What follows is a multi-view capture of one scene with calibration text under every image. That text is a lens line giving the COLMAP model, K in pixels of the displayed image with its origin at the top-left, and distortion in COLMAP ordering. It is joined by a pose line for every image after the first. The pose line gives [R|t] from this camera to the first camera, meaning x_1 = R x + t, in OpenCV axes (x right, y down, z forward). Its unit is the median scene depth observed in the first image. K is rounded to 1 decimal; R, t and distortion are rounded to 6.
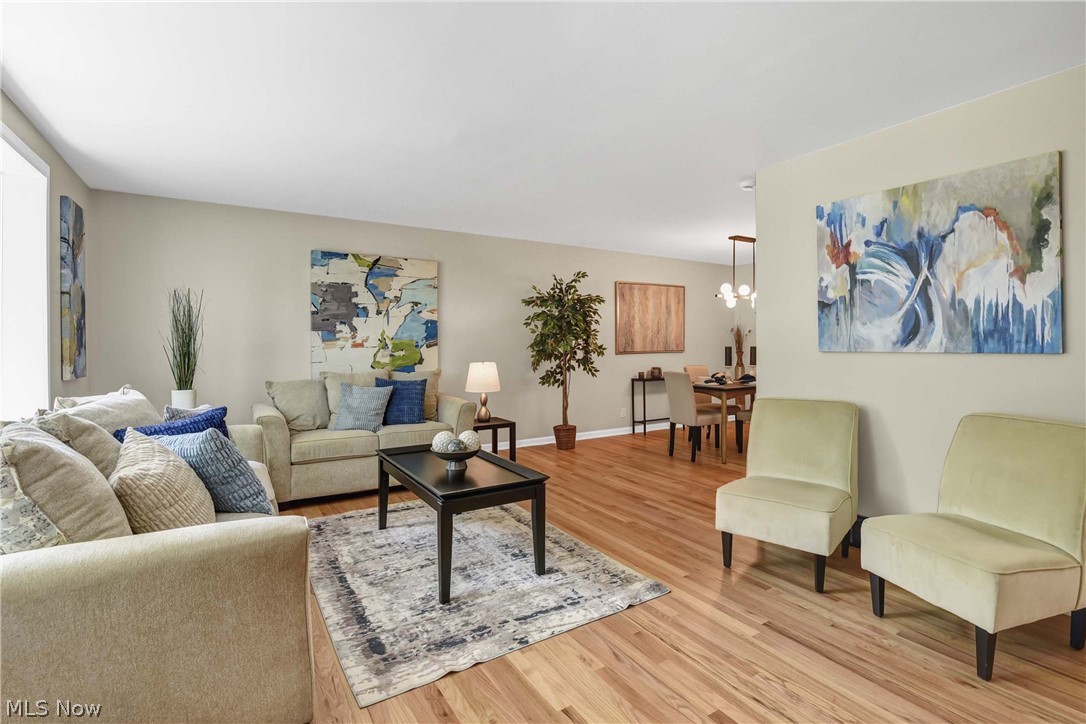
lens RADIAL K [[514.5, 0, 562.0], [0, 514.5, 348.3], [0, 0, 1]] dist [-0.000095, -0.010985]
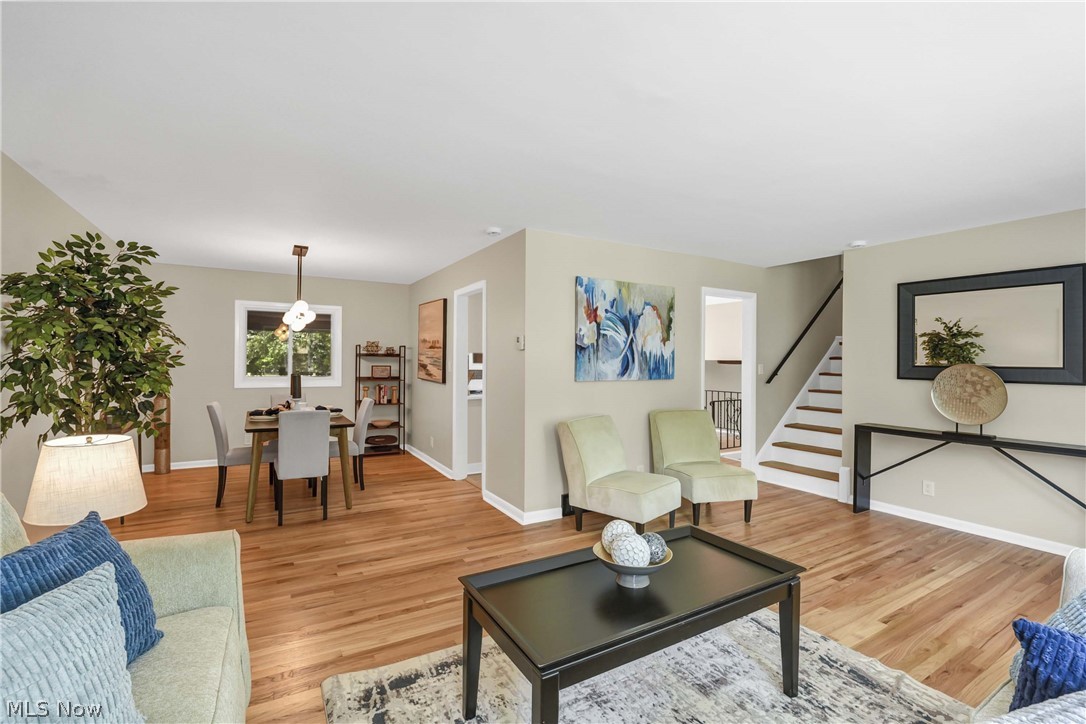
lens RADIAL K [[466.9, 0, 552.4], [0, 466.9, 359.4], [0, 0, 1]] dist [0.003122, -0.009812]
pose [[0.048159, 0.002323, 0.998837, -0.493904], [0.001394, 0.999996, -0.002393, -0.032587], [-0.998839, 0.001508, 0.048155, 0.654054]]
